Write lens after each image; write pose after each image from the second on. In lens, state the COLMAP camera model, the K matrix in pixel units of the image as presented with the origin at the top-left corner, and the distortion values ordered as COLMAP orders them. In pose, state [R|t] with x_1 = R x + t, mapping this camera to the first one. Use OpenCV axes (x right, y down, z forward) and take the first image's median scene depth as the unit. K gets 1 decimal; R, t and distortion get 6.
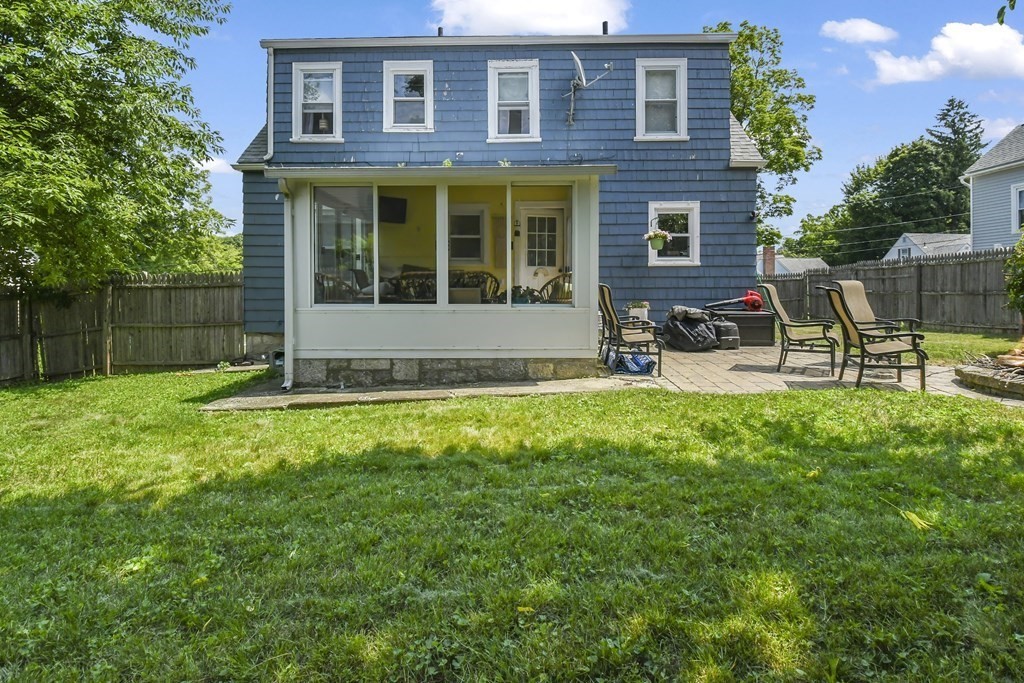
lens RADIAL K [[464.0, 0, 513.0], [0, 464.0, 290.3], [0, 0, 1]] dist [0.018169, -0.013565]
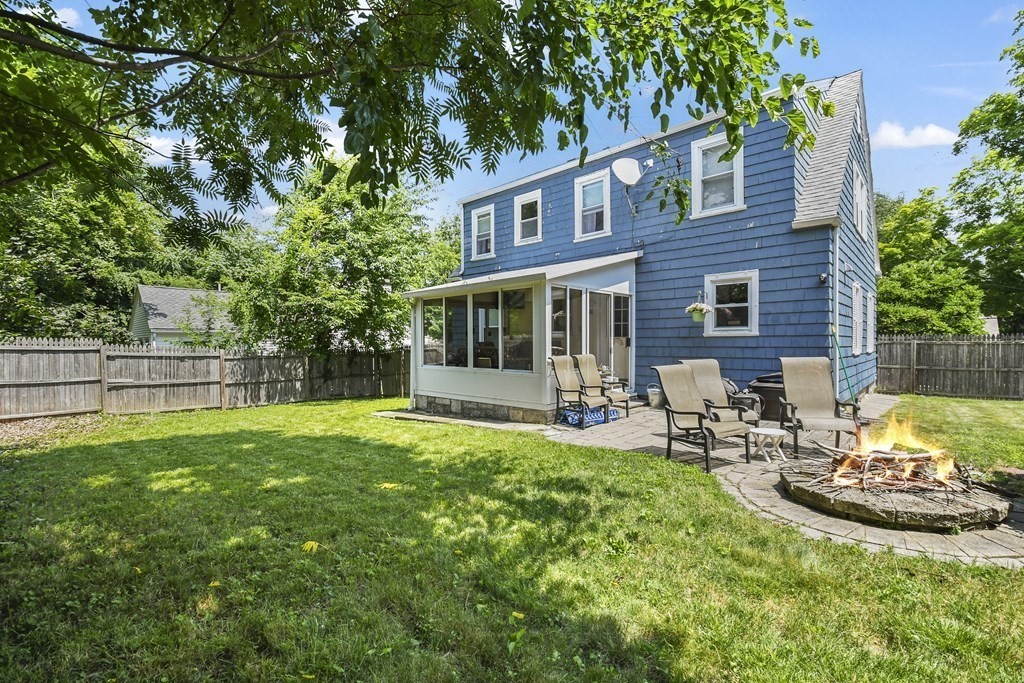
lens RADIAL K [[464.0, 0, 507.0], [0, 464.0, 349.2], [0, 0, 1]] dist [0.018169, -0.013565]
pose [[0.733722, 0.003043, -0.679443, 0.678228], [-0.000479, 0.999992, 0.003962, -0.028211], [0.679450, -0.002582, 0.733717, -0.070588]]
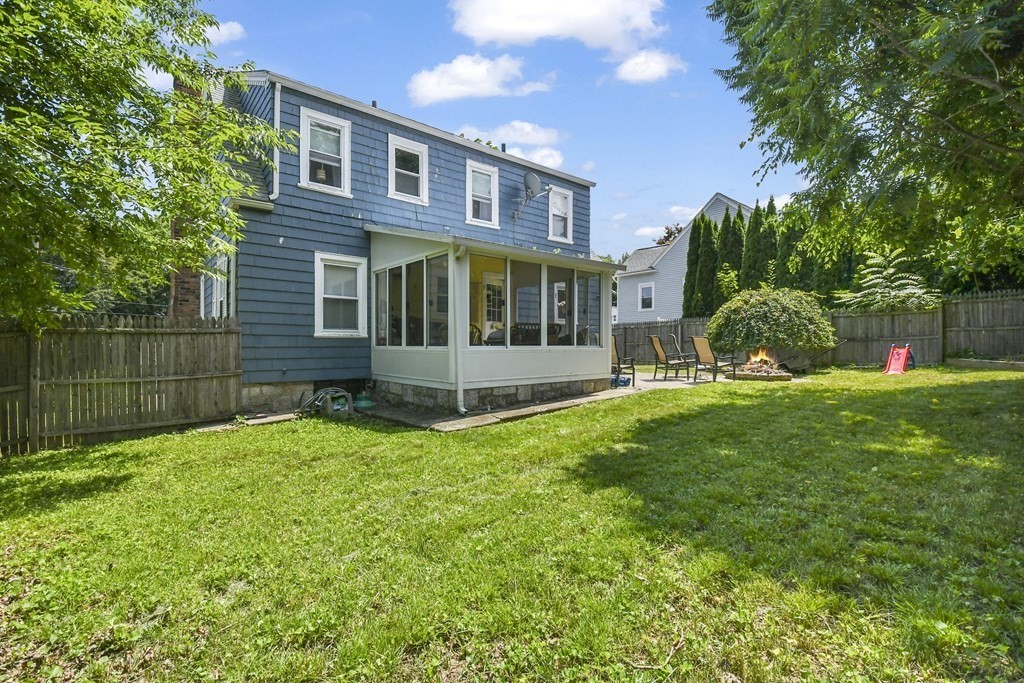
lens RADIAL K [[464.0, 0, 504.1], [0, 464.0, 339.8], [0, 0, 1]] dist [0.018169, -0.013565]
pose [[0.756247, 0.007830, 0.654239, -0.790411], [0.000916, 0.999915, -0.013026, 0.017656], [-0.654285, 0.010450, 0.756176, -0.022497]]
